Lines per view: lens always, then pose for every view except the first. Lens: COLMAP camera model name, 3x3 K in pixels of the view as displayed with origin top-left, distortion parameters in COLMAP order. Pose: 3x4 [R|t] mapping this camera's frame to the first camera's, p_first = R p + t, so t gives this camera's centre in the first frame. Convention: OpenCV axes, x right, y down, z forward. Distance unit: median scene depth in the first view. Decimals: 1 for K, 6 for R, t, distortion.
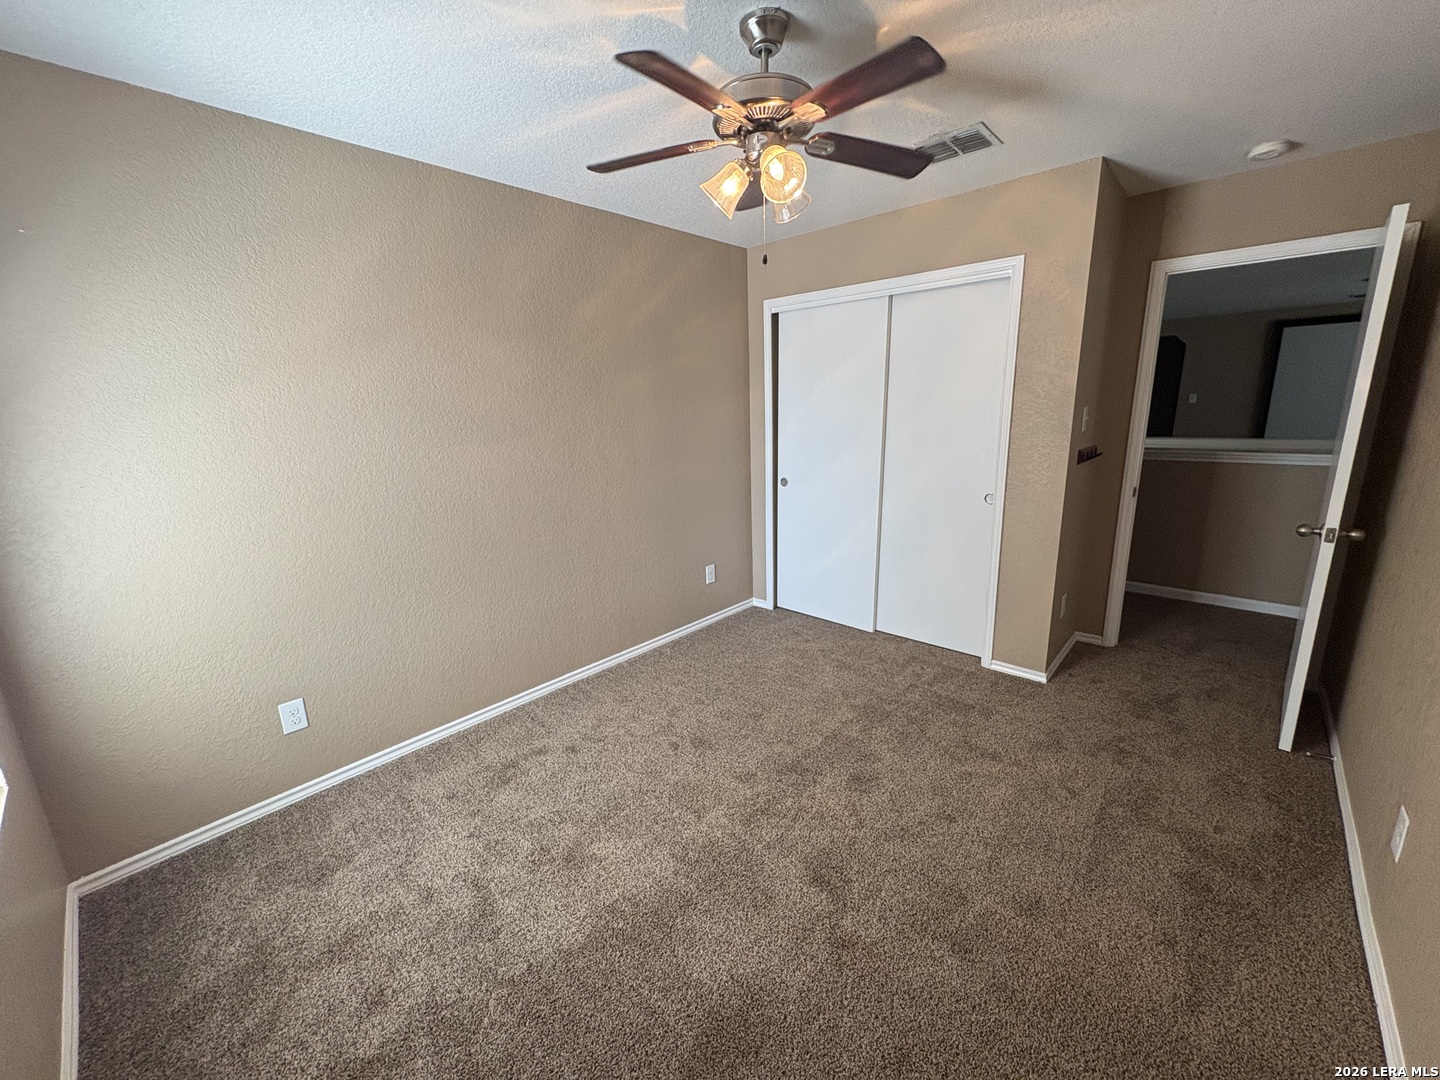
lens RADIAL K [[581.3, 0, 720.0], [0, 581.3, 540.0], [0, 0, 1]] dist [0.000221, 0.000007]
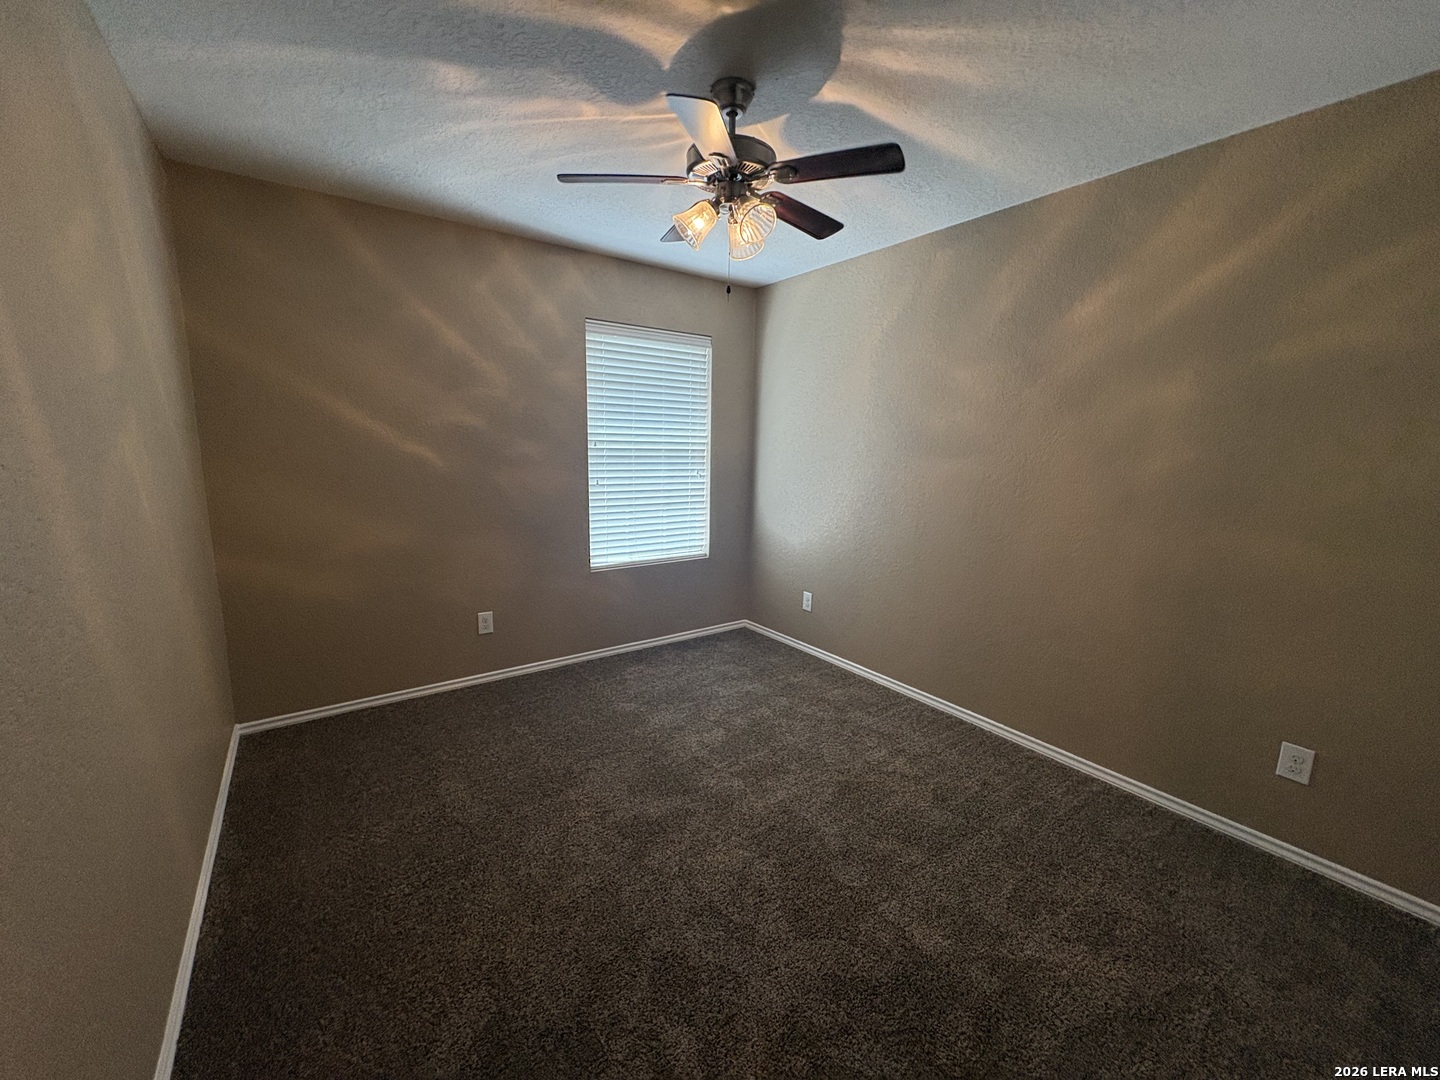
lens RADIAL K [[581.3, 0, 720.0], [0, 581.3, 540.0], [0, 0, 1]] dist [0.000221, 0.000007]
pose [[-0.201532, 0.197348, -0.959395, 0.714607], [-0.242694, 0.938888, 0.244111, -0.171101], [0.948939, 0.282035, -0.141321, 0.728875]]
